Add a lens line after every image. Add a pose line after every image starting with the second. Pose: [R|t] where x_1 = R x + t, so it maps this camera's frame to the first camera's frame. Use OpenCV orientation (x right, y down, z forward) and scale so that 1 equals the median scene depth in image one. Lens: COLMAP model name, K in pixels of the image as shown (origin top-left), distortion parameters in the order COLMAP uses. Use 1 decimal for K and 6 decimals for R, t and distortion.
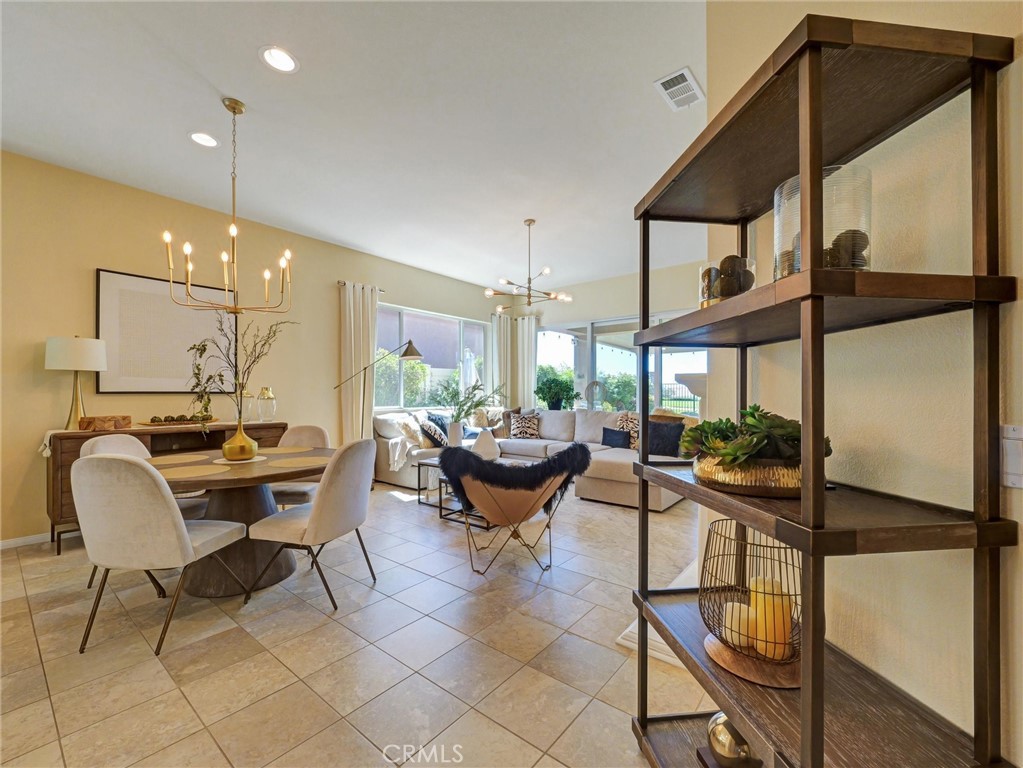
lens RADIAL K [[435.1, 0, 524.3], [0, 435.1, 392.1], [0, 0, 1]] dist [-0.000023, -0.004057]
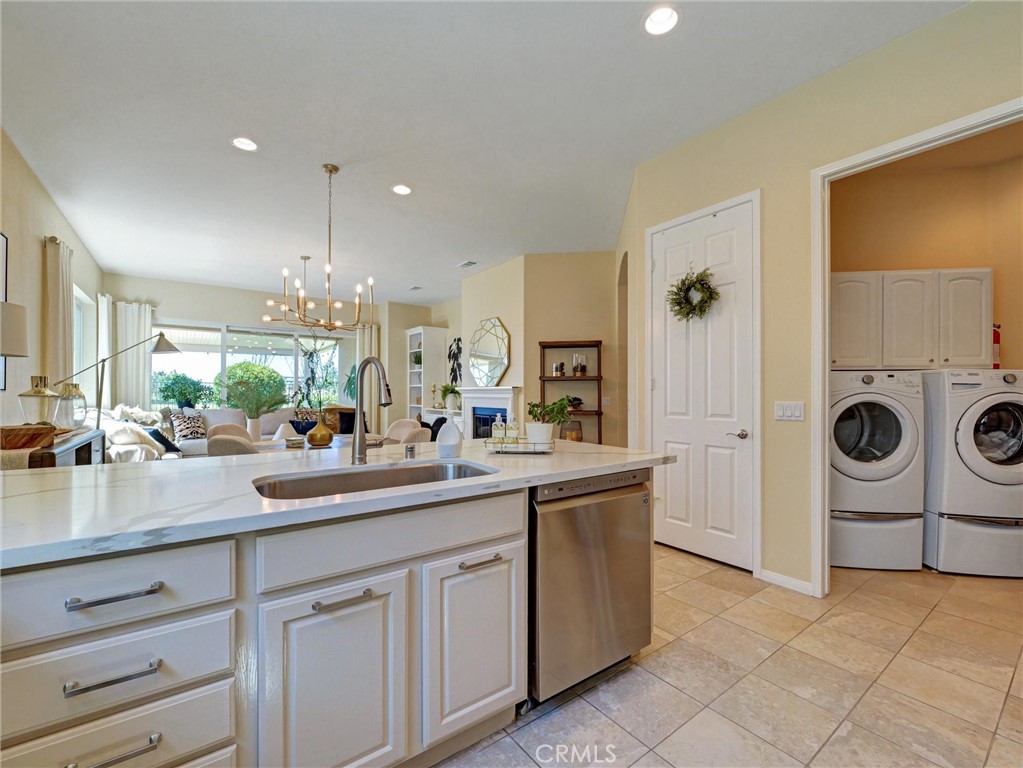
lens RADIAL K [[435.1, 0, 524.3], [0, 435.1, 392.1], [0, 0, 1]] dist [-0.000023, -0.004057]
pose [[0.232362, 0.003921, 0.972622, -1.353658], [-0.005756, 0.999980, -0.002656, 0.001464], [-0.972612, -0.004981, 0.232380, 0.103383]]
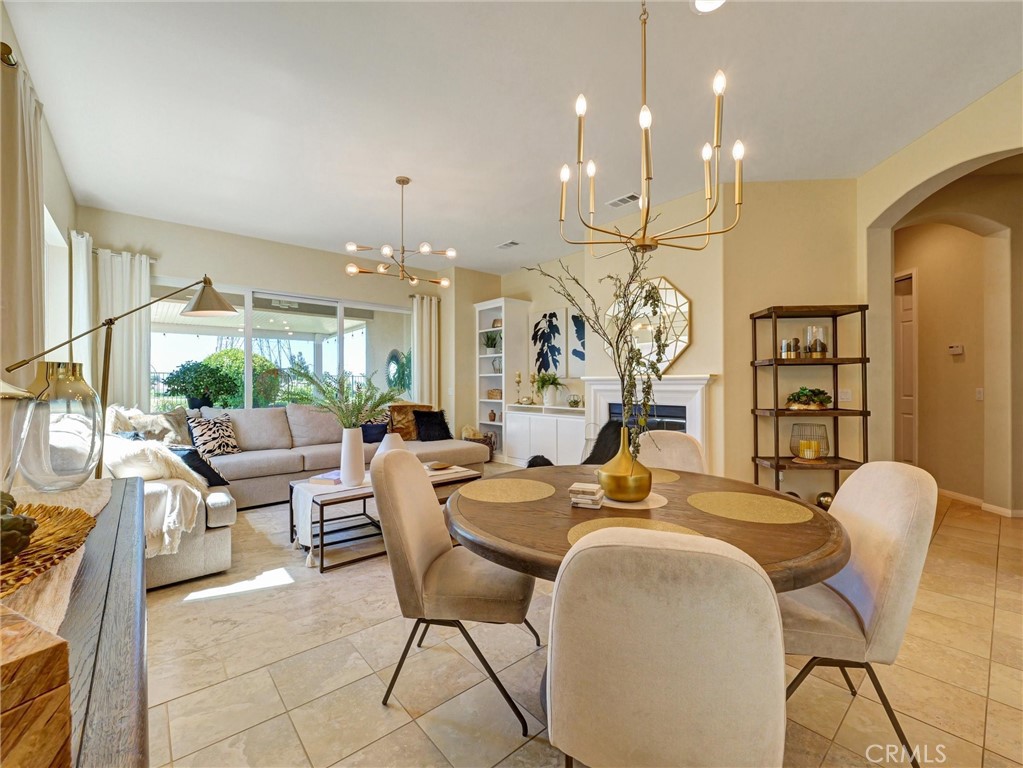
lens RADIAL K [[430.5, 0, 514.3], [0, 430.5, 383.2], [0, 0, 1]] dist [-0.009479, -0.000248]
pose [[0.173709, 0.003267, 0.984792, -0.966976], [-0.001068, 0.999995, -0.003129, 0.003925], [-0.984796, -0.000508, 0.173711, 0.812971]]
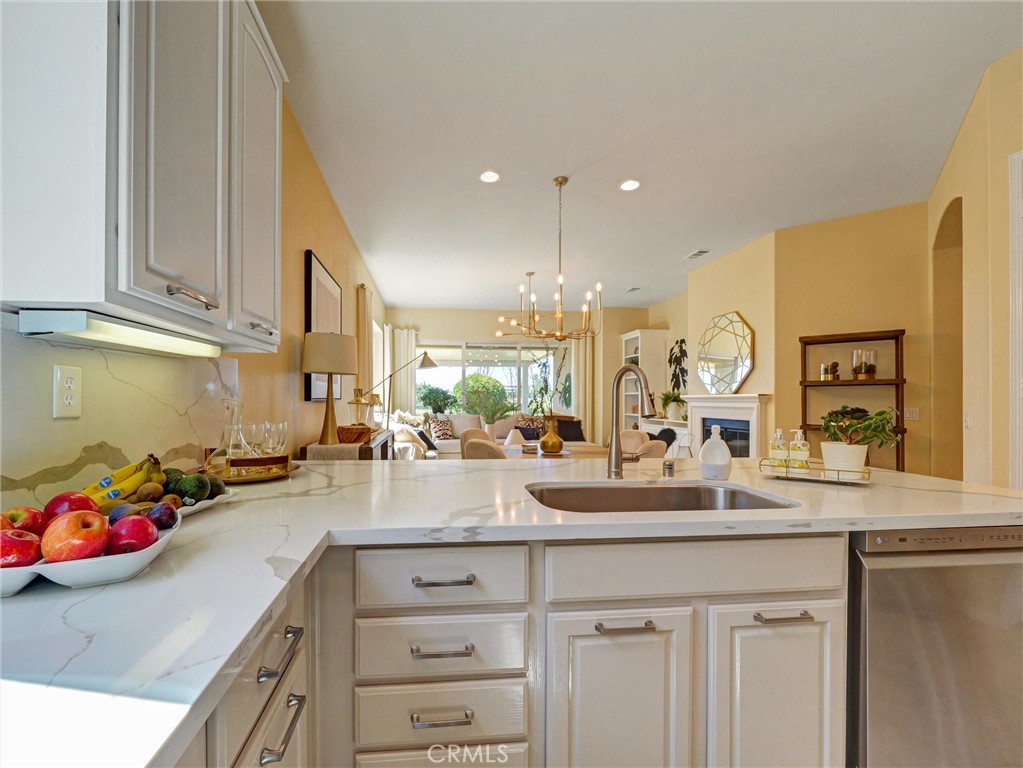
lens RADIAL K [[447.7, 0, 485.5], [0, 447.7, 402.8], [0, 0, 1]] dist [-0.001250, -0.000387]
pose [[0.698778, -0.000931, 0.715338, -1.358619], [-0.006650, 0.999947, 0.007796, -0.001064], [-0.715308, -0.010205, 0.698735, 0.159824]]
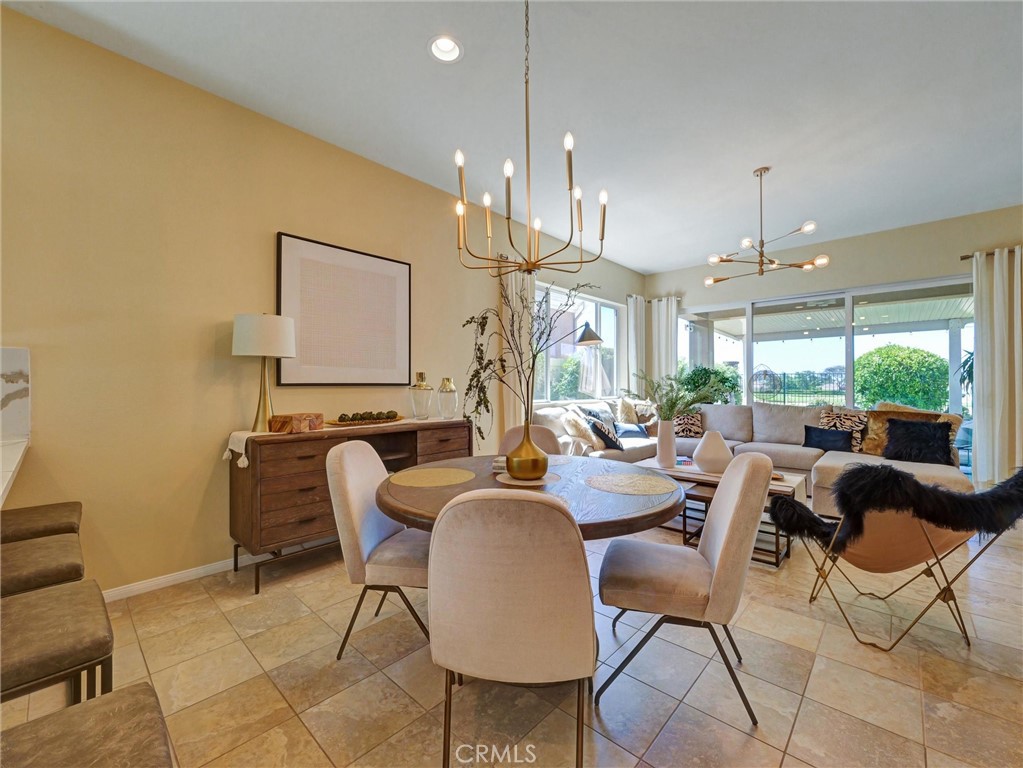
lens RADIAL K [[427.8, 0, 516.9], [0, 427.8, 383.8], [0, 0, 1]] dist [-0.004340, 0.000006]
pose [[0.997381, -0.002212, -0.072294, -0.481544], [0.002216, 0.999998, -0.000021, 0.000522], [0.072294, -0.000139, 0.997383, 0.231680]]
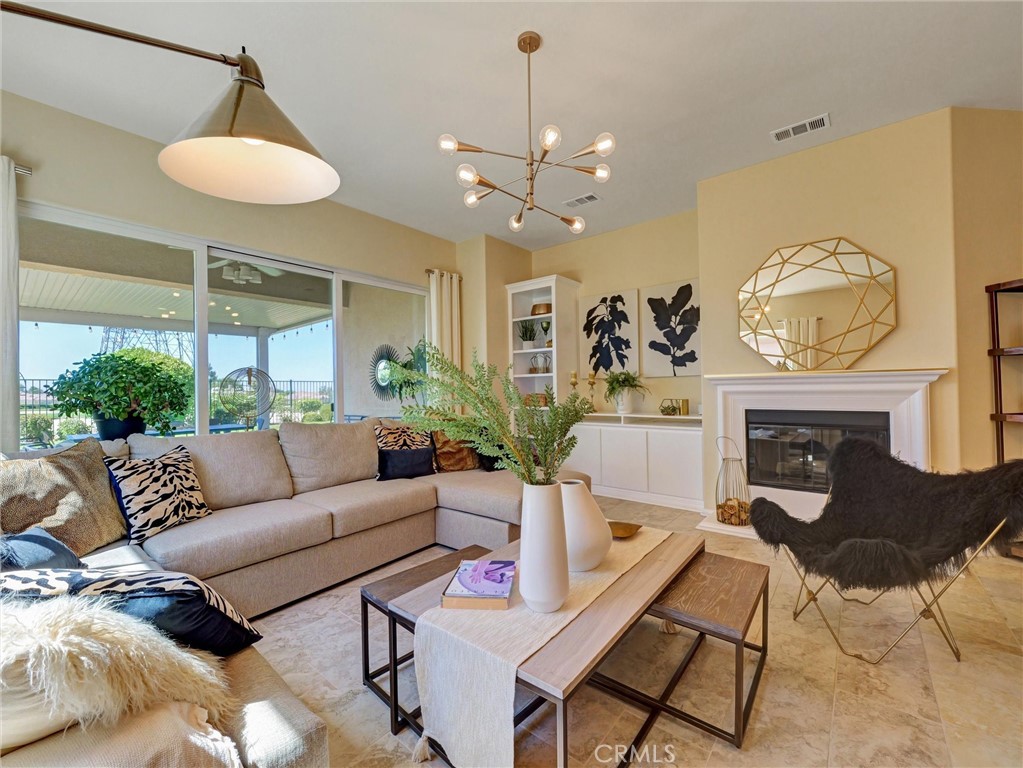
lens RADIAL K [[427.8, 0, 516.9], [0, 427.8, 383.8], [0, 0, 1]] dist [-0.004340, 0.000006]
pose [[0.008063, 0.008400, 0.999932, -0.596400], [0.014122, 0.999864, -0.008513, 0.002522], [-0.999868, 0.014190, 0.007944, 1.274733]]
